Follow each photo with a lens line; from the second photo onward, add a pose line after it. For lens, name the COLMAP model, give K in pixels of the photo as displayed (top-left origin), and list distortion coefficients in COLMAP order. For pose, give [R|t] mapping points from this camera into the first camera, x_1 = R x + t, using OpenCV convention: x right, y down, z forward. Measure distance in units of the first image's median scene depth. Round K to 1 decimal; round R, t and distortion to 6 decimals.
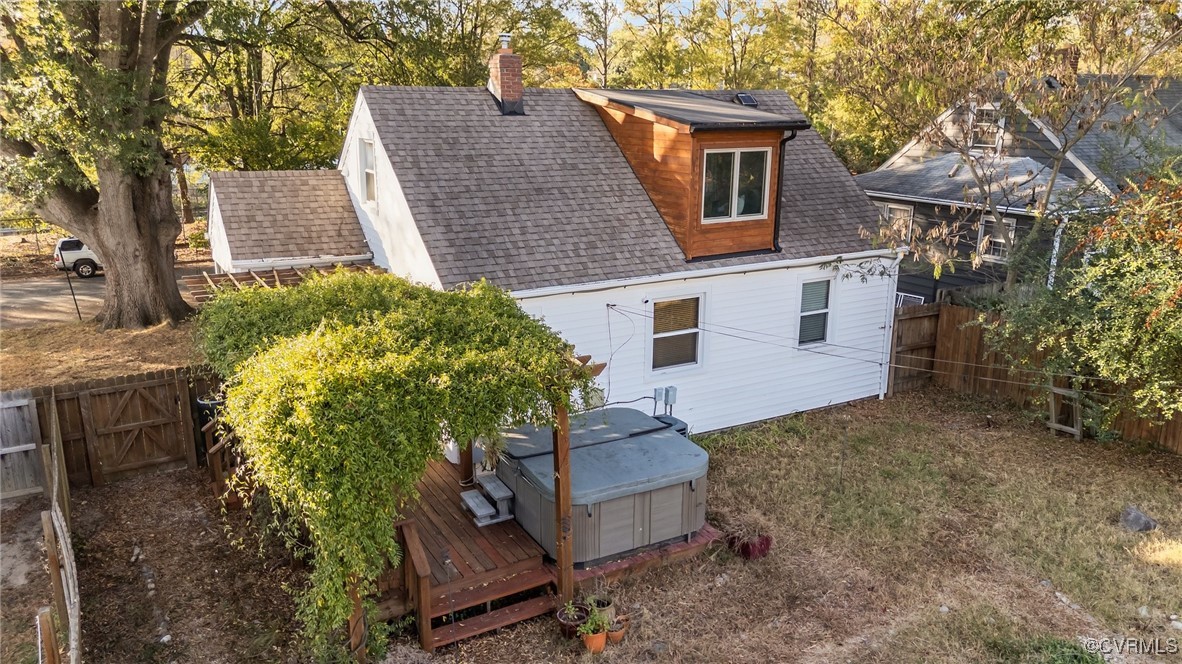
lens RADIAL K [[868.3, 0, 591.0], [0, 868.3, 332.0], [0, 0, 1]] dist [0.059956, -0.006041]
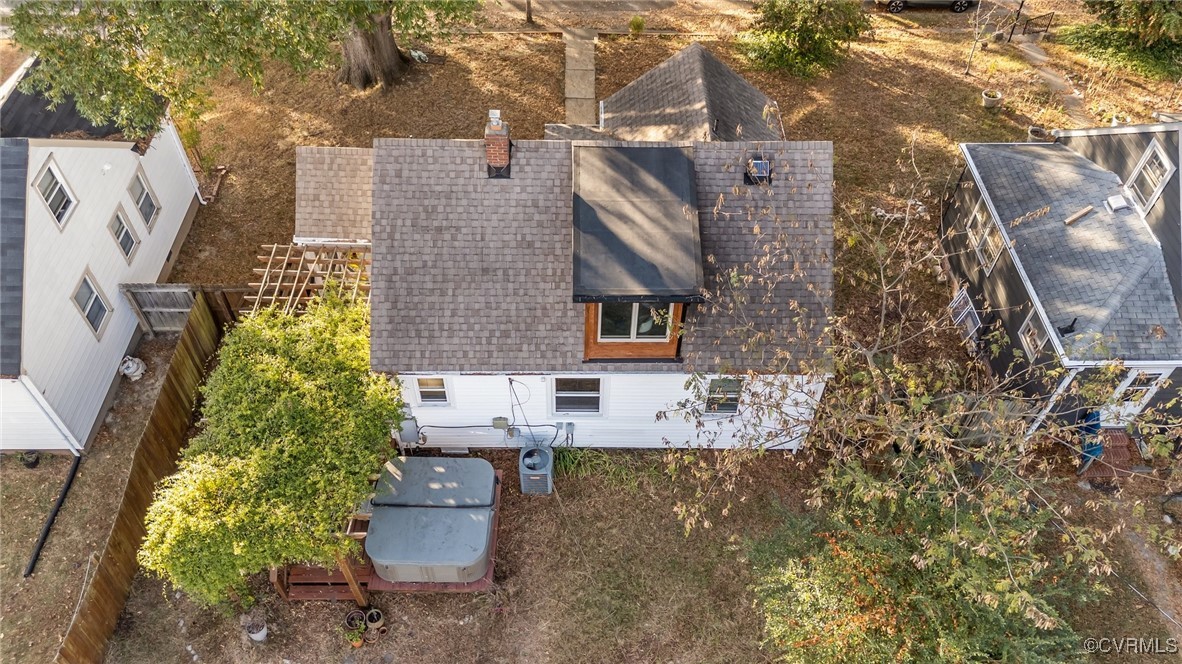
lens RADIAL K [[868.3, 0, 591.0], [0, 868.3, 332.0], [0, 0, 1]] dist [0.059956, -0.006041]
pose [[0.872488, 0.376623, -0.311319, 0.472846], [-0.144744, 0.807729, 0.571509, -0.795372], [0.466705, -0.453573, 0.759248, 0.096466]]
